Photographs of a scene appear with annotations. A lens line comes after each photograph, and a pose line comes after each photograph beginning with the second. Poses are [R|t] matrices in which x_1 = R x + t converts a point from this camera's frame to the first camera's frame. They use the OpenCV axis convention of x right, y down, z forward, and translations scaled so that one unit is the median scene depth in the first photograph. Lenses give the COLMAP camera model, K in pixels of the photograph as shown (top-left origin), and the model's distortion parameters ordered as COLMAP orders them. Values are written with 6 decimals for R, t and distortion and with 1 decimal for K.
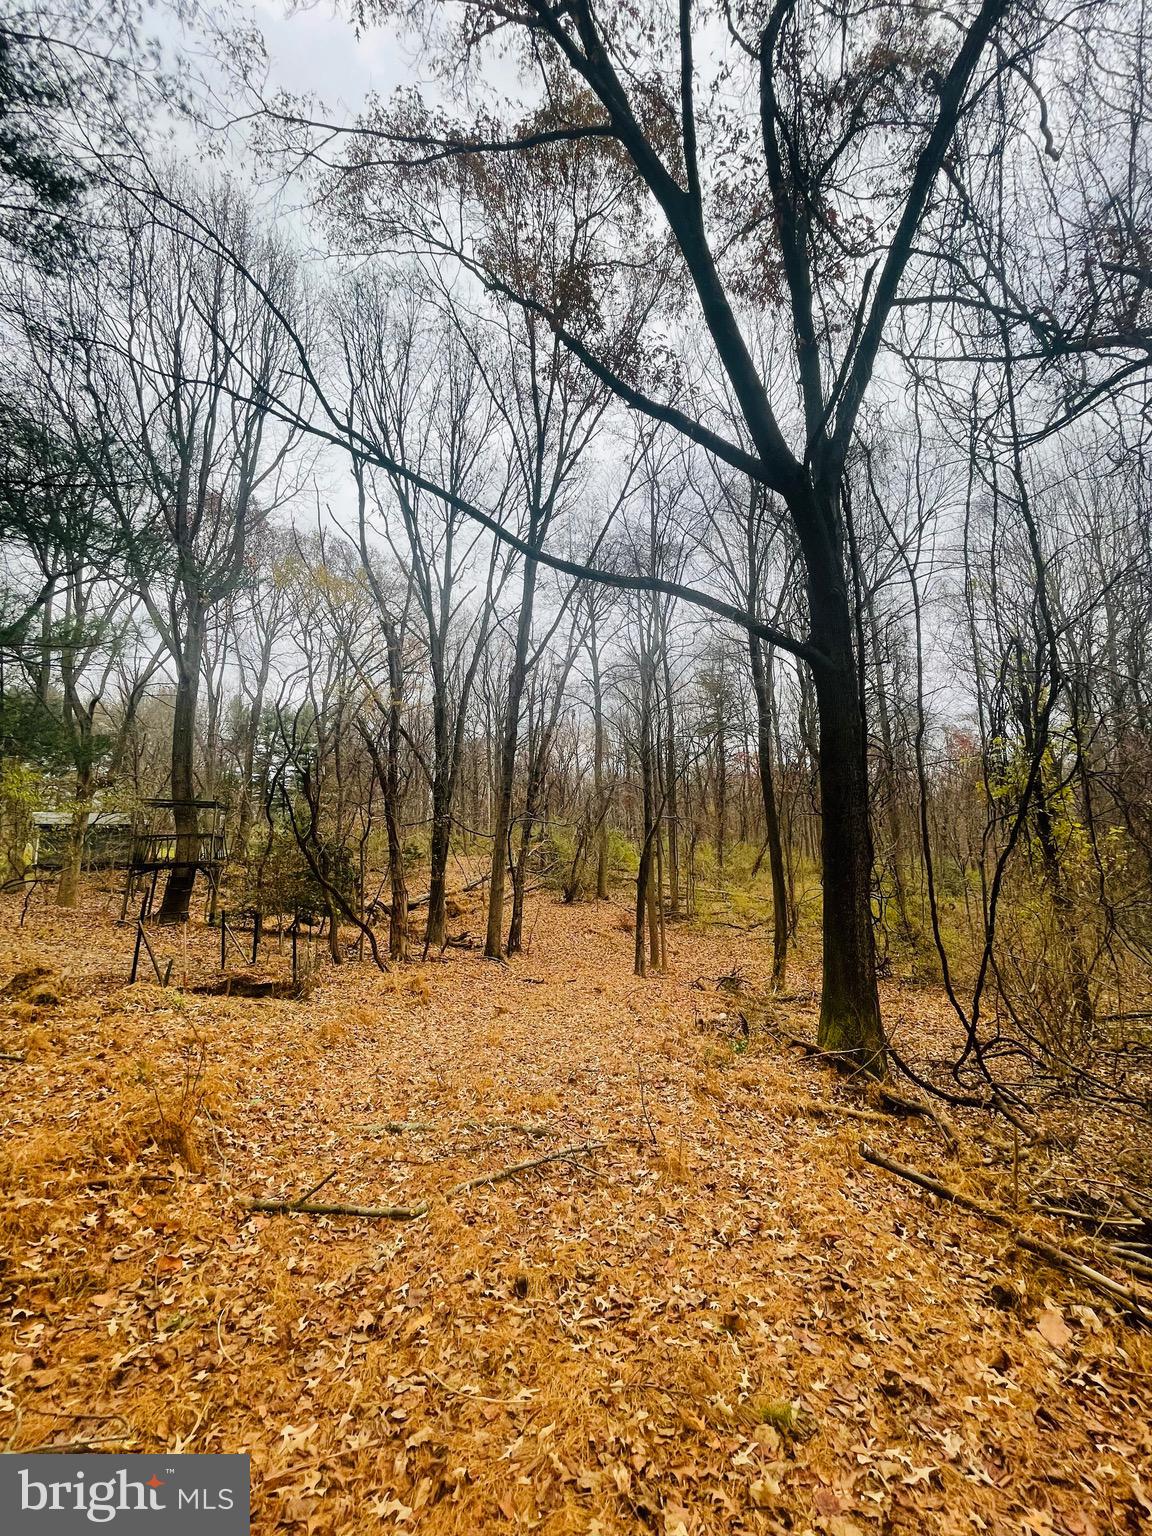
lens RADIAL K [[624.8, 0, 575.4], [0, 624.8, 758.6], [0, 0, 1]] dist [0.009230, -0.003349]
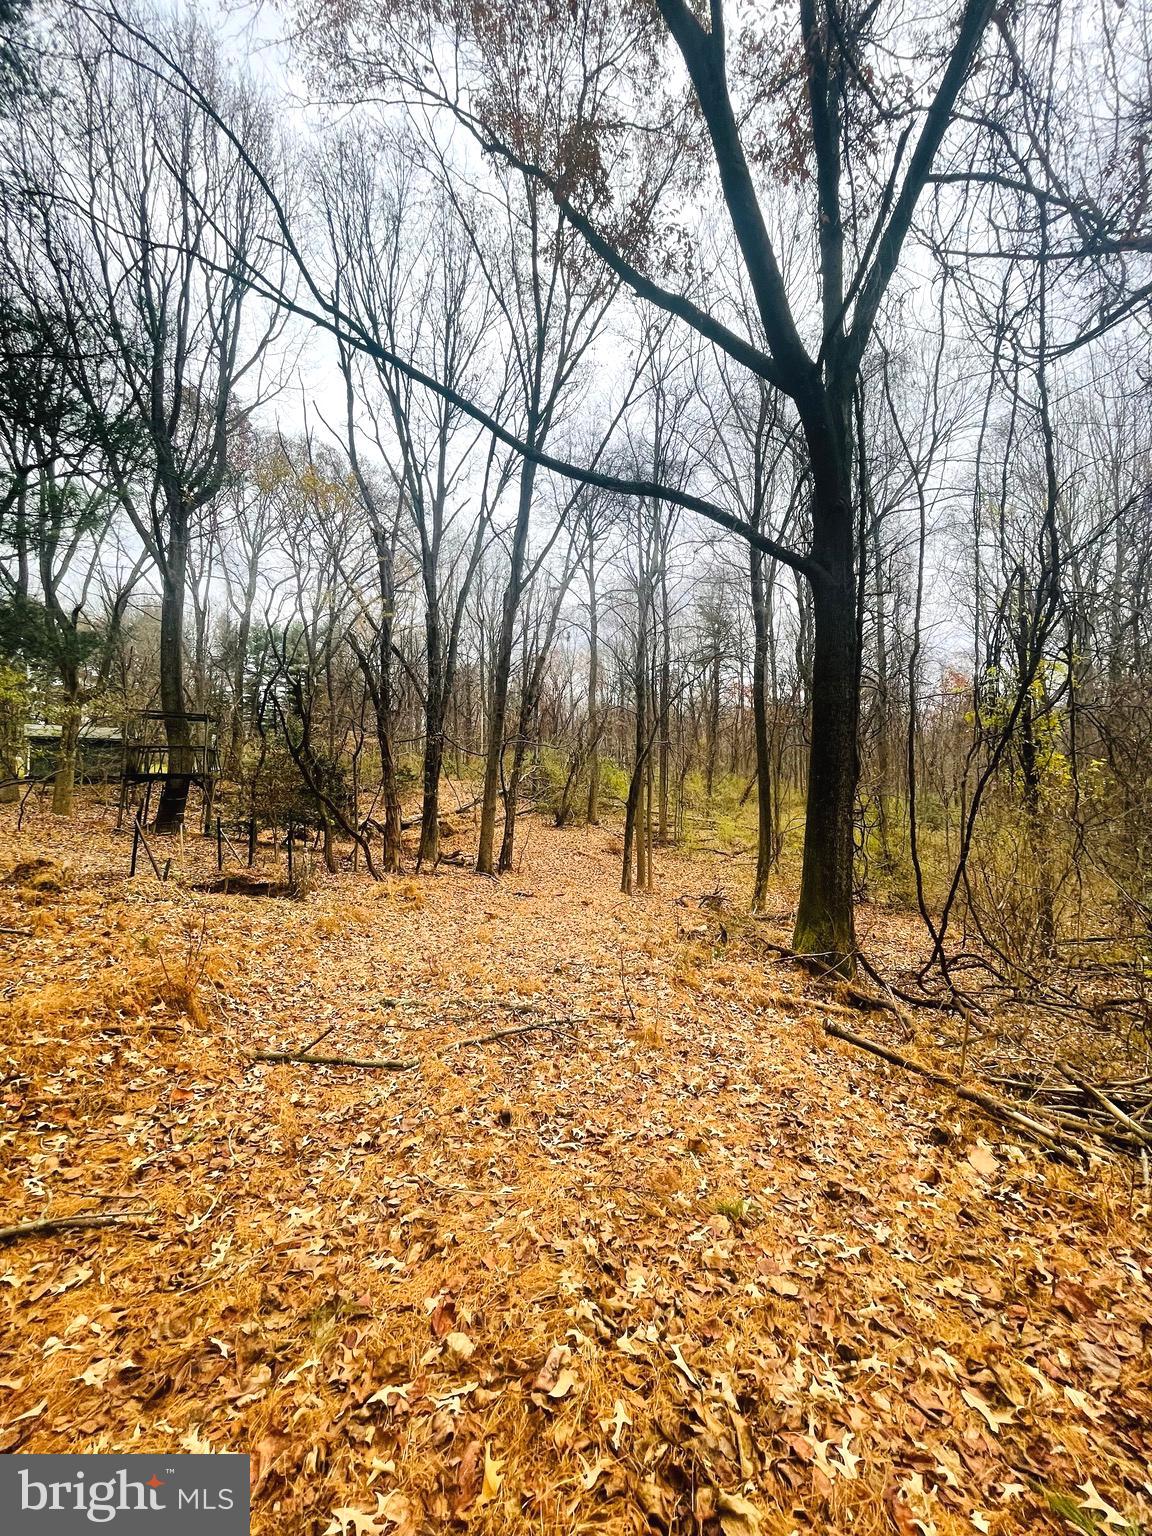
lens RADIAL K [[624.8, 0, 575.3], [0, 624.8, 759.4], [0, 0, 1]] dist [0.009230, -0.003349]
pose [[0.999598, 0.025546, 0.012296, 0.001256], [-0.026775, 0.993213, 0.113189, 0.017958], [-0.009321, -0.113473, 0.993497, -0.003602]]
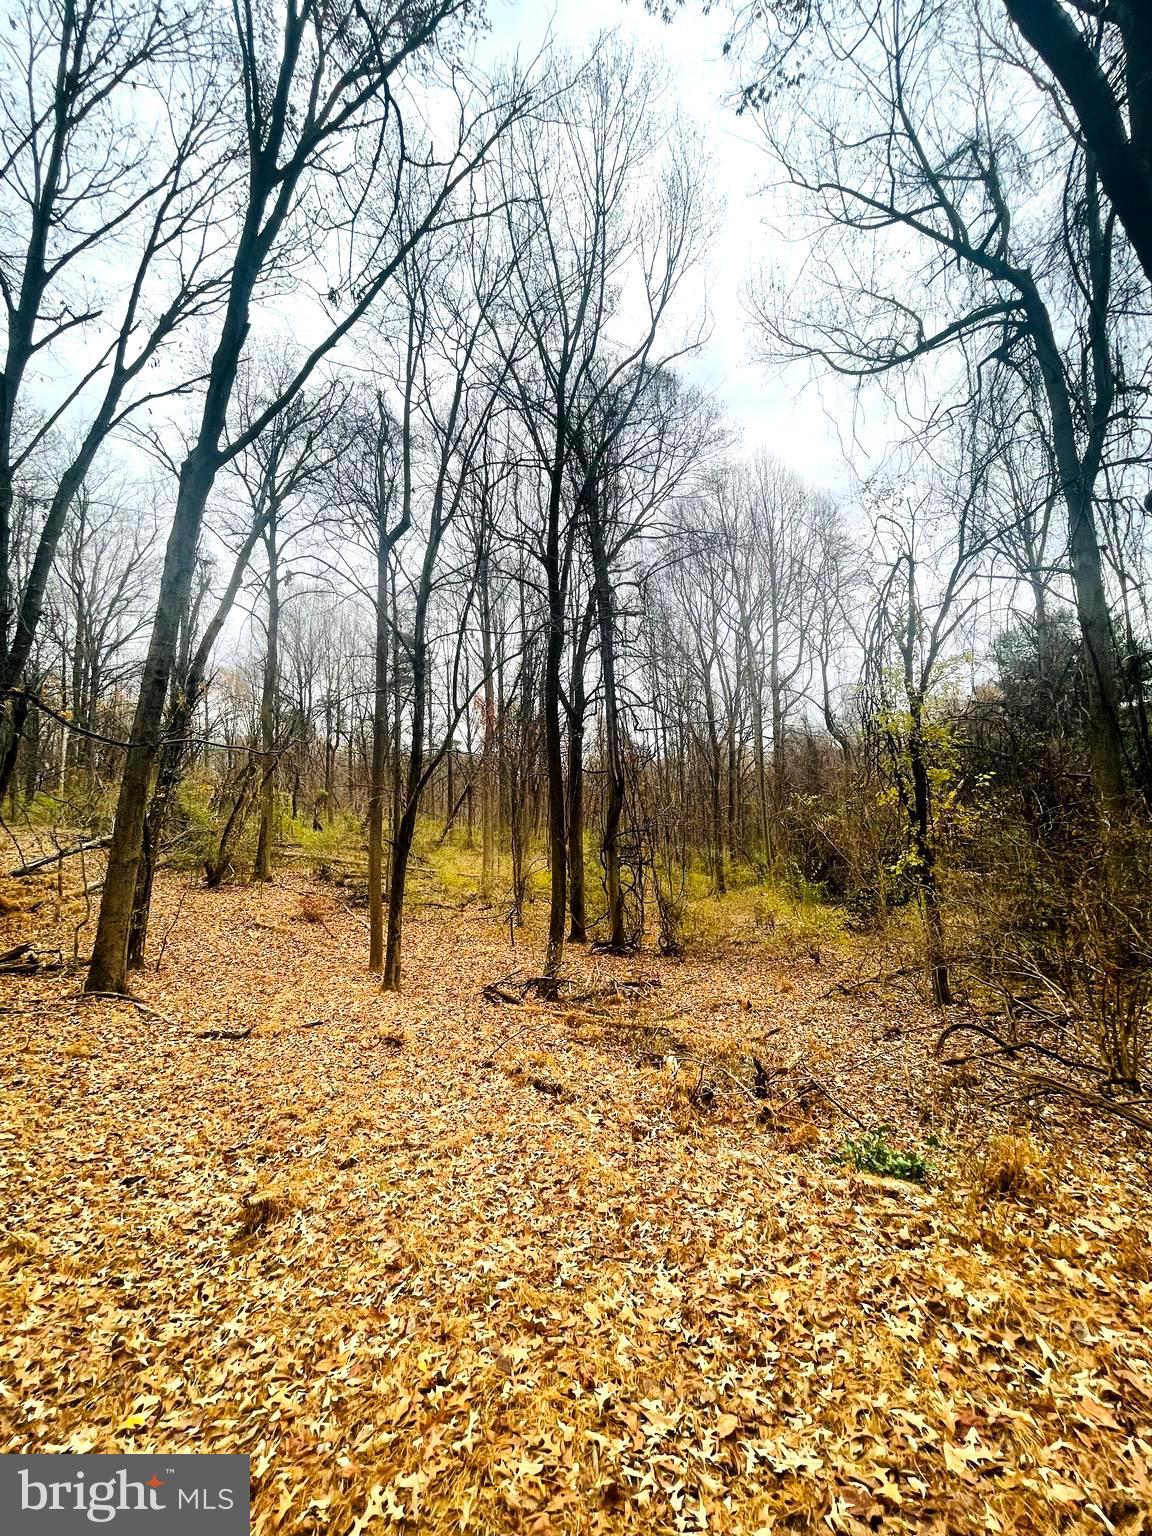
lens RADIAL K [[624.8, 0, 572.9], [0, 624.8, 763.2], [0, 0, 1]] dist [0.009230, -0.003349]
pose [[0.846436, 0.065242, 0.528478, -0.158988], [-0.085834, 0.996204, 0.014492, 0.149689], [-0.525526, -0.057628, 0.848823, 0.632871]]
